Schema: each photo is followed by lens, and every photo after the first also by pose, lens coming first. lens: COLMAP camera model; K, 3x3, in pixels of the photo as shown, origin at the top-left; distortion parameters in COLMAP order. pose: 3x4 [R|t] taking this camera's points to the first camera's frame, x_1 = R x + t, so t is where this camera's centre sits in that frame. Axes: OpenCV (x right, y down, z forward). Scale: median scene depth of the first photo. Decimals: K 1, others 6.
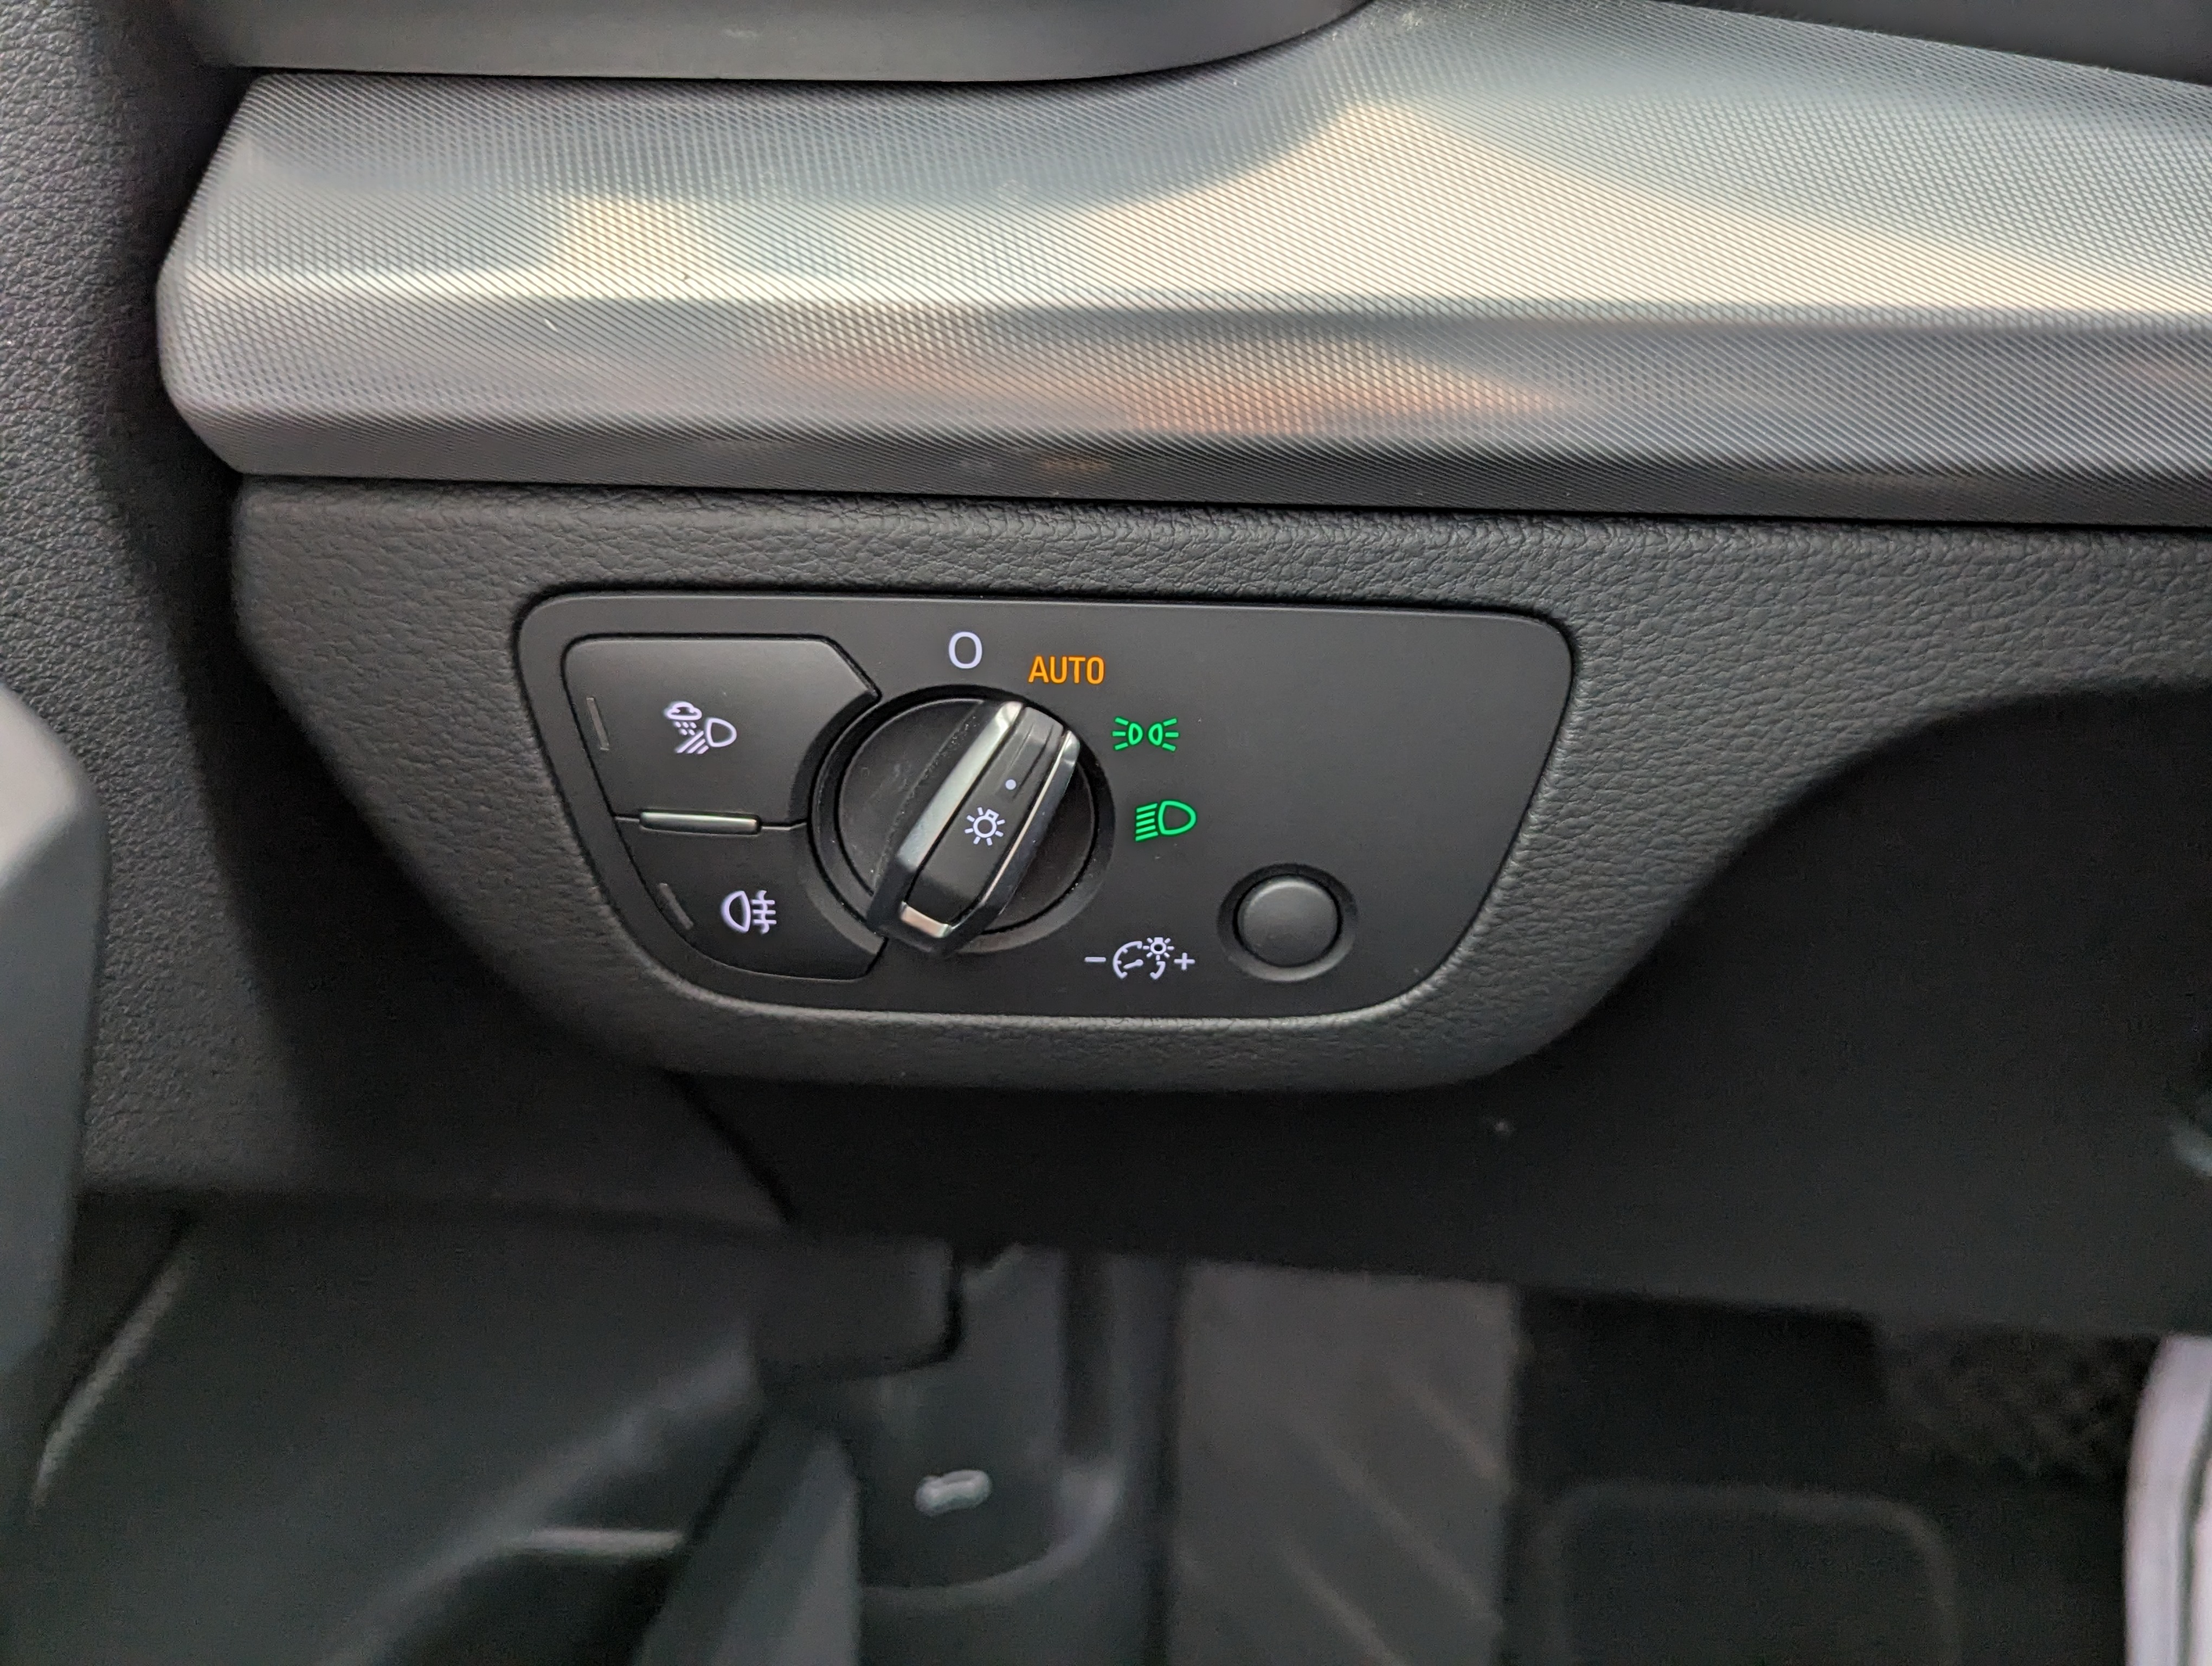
lens RADIAL K [[1548.5, 0, 1105.8], [0, 1548.5, 830.5], [0, 0, 1]] dist [-0.004299, -0.004042]
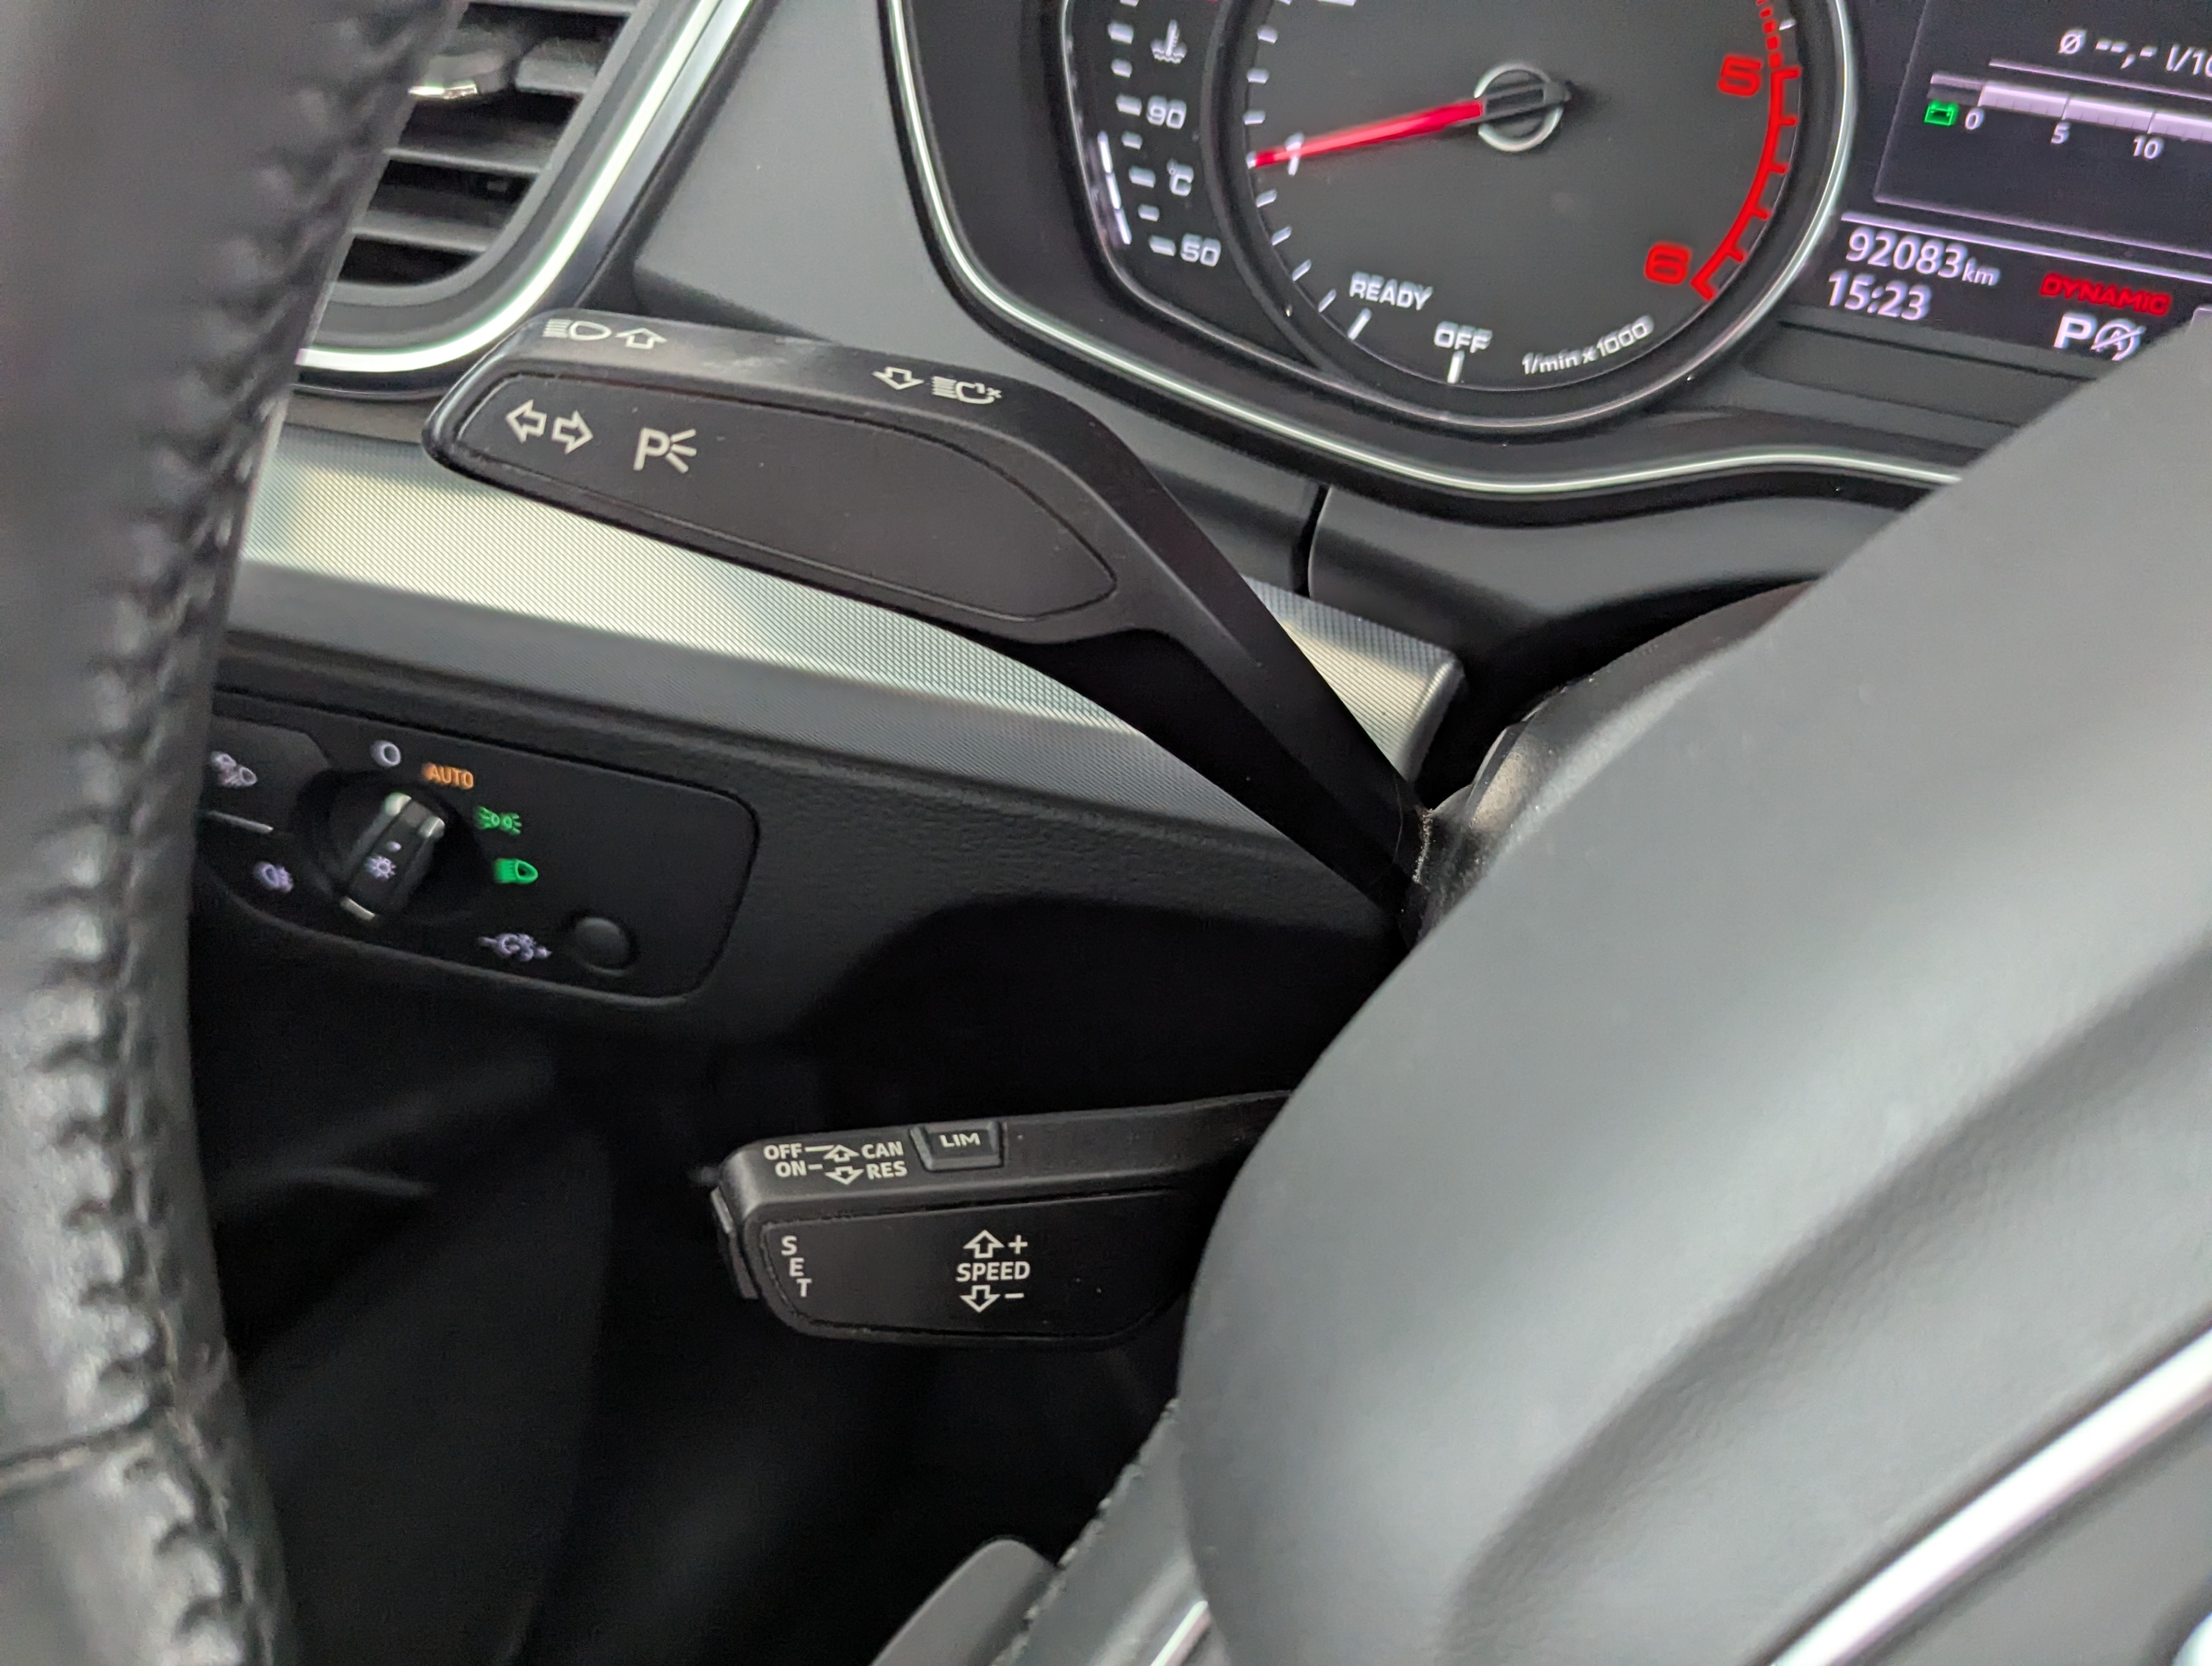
lens RADIAL K [[1548.5, 0, 1116.2], [0, 1548.5, 851.7], [0, 0, 1]] dist [-0.004299, -0.004042]
pose [[0.977455, 0.186888, -0.098258, 0.791228], [-0.162854, 0.963489, 0.212527, -0.464479], [0.134389, -0.191734, 0.972202, -0.458056]]
